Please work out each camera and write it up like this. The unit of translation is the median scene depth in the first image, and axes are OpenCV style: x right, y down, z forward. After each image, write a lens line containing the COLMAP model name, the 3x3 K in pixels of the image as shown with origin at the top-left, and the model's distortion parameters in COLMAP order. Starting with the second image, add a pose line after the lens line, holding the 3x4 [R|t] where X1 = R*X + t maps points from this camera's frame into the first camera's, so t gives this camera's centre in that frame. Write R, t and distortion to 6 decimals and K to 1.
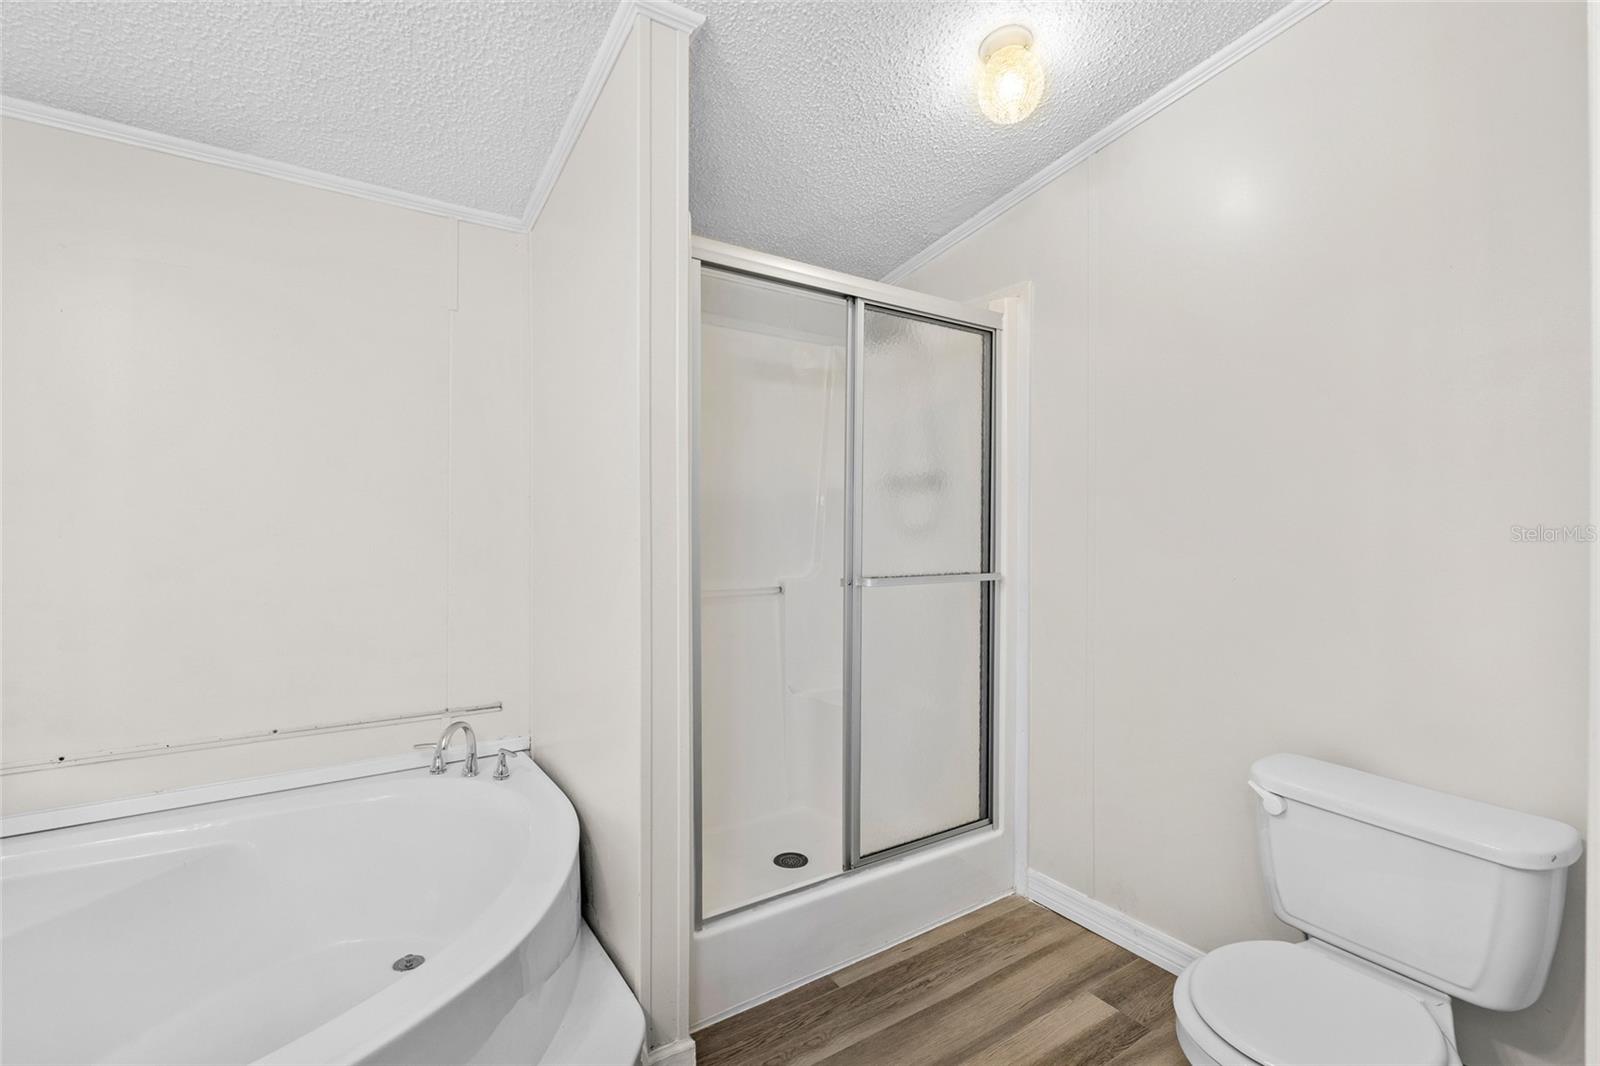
lens RADIAL K [[722.8, 0, 805.2], [0, 722.8, 527.7], [0, 0, 1]] dist [0.009287, -0.000658]
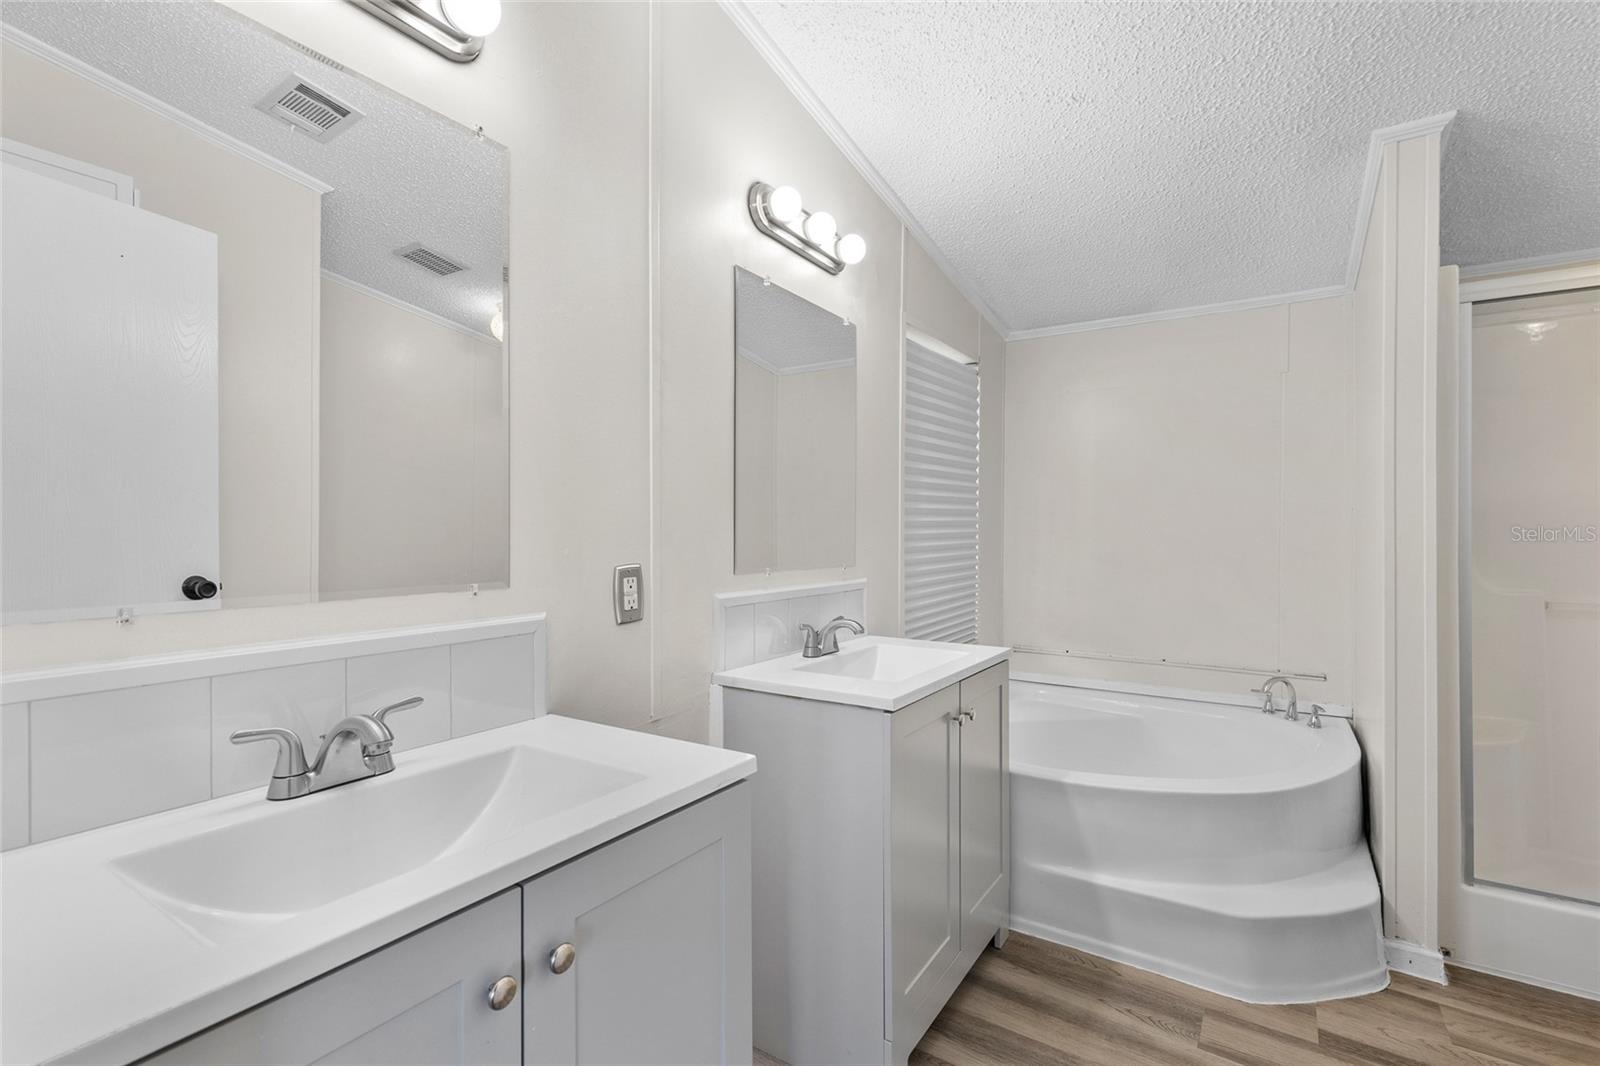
lens RADIAL K [[722.8, 0, 805.2], [0, 722.8, 527.7], [0, 0, 1]] dist [0.009287, -0.000658]
pose [[0.390891, -0.009540, -0.920388, 0.442088], [-0.005333, 0.999906, -0.012629, 0.007547], [0.920422, 0.009845, 0.390803, -0.368794]]
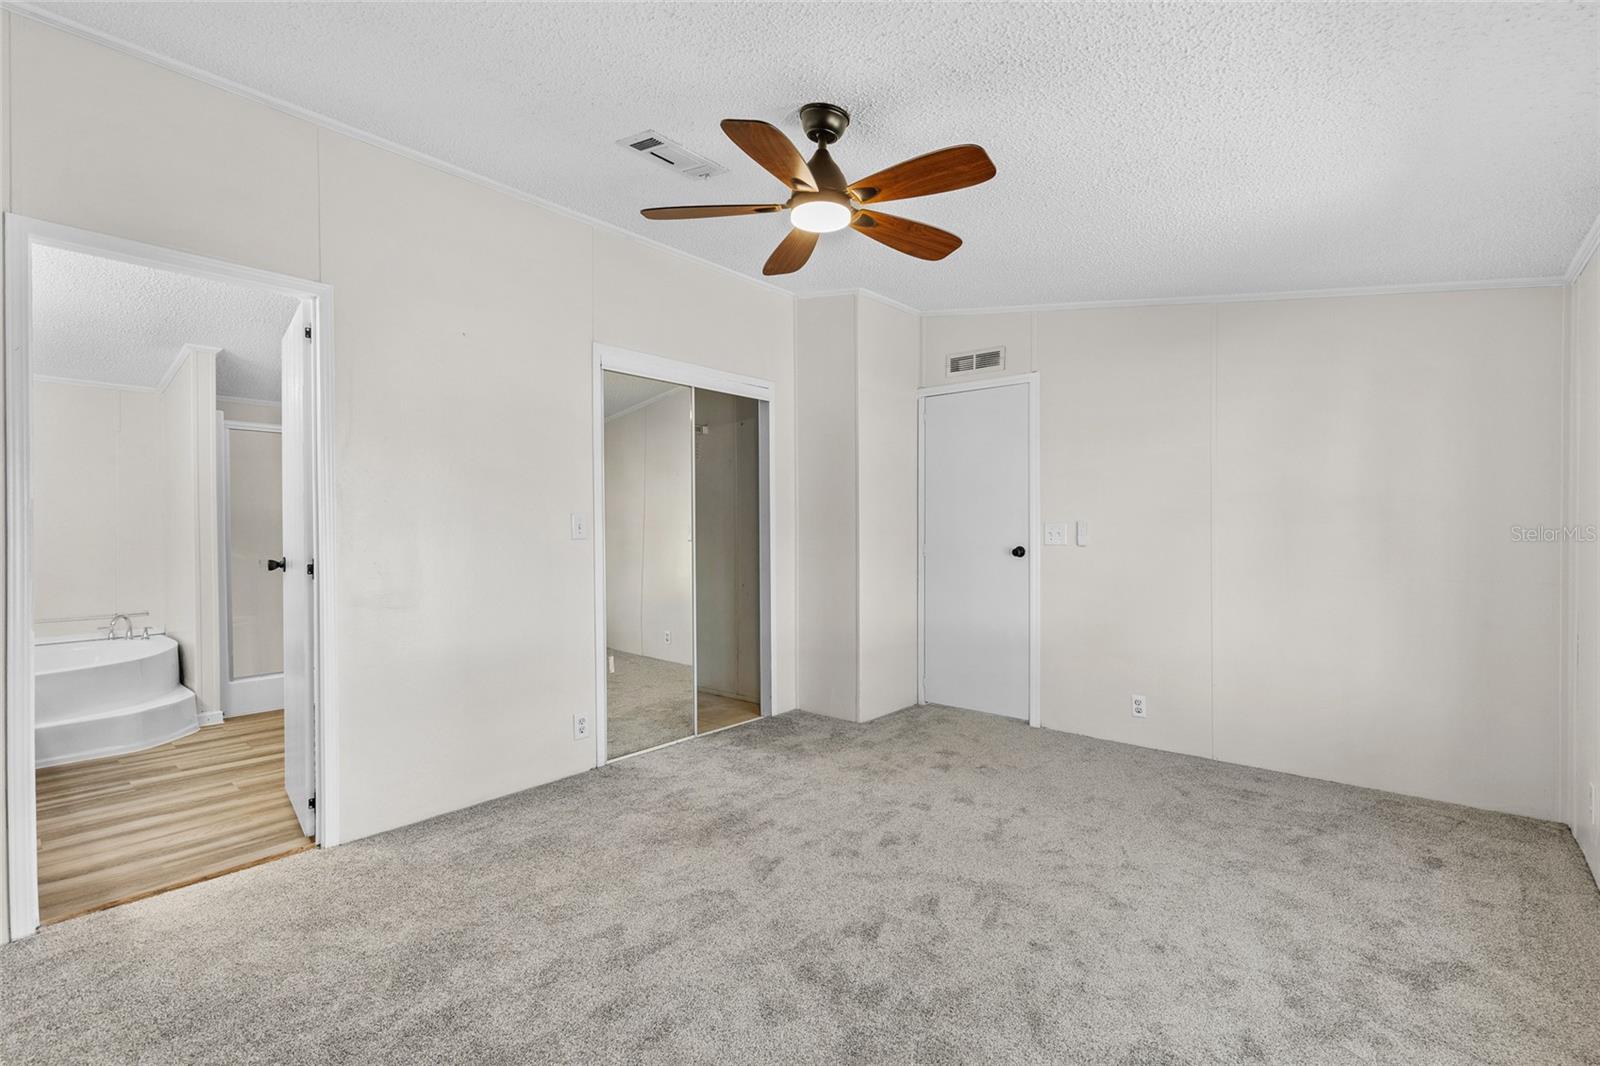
lens RADIAL K [[722.8, 0, 805.2], [0, 722.8, 527.7], [0, 0, 1]] dist [0.009287, -0.000658]
pose [[0.963876, -0.019237, 0.265657, 1.017658], [0.018433, 0.999815, 0.005517, 0.015528], [-0.265714, -0.000421, 0.964052, -1.830398]]
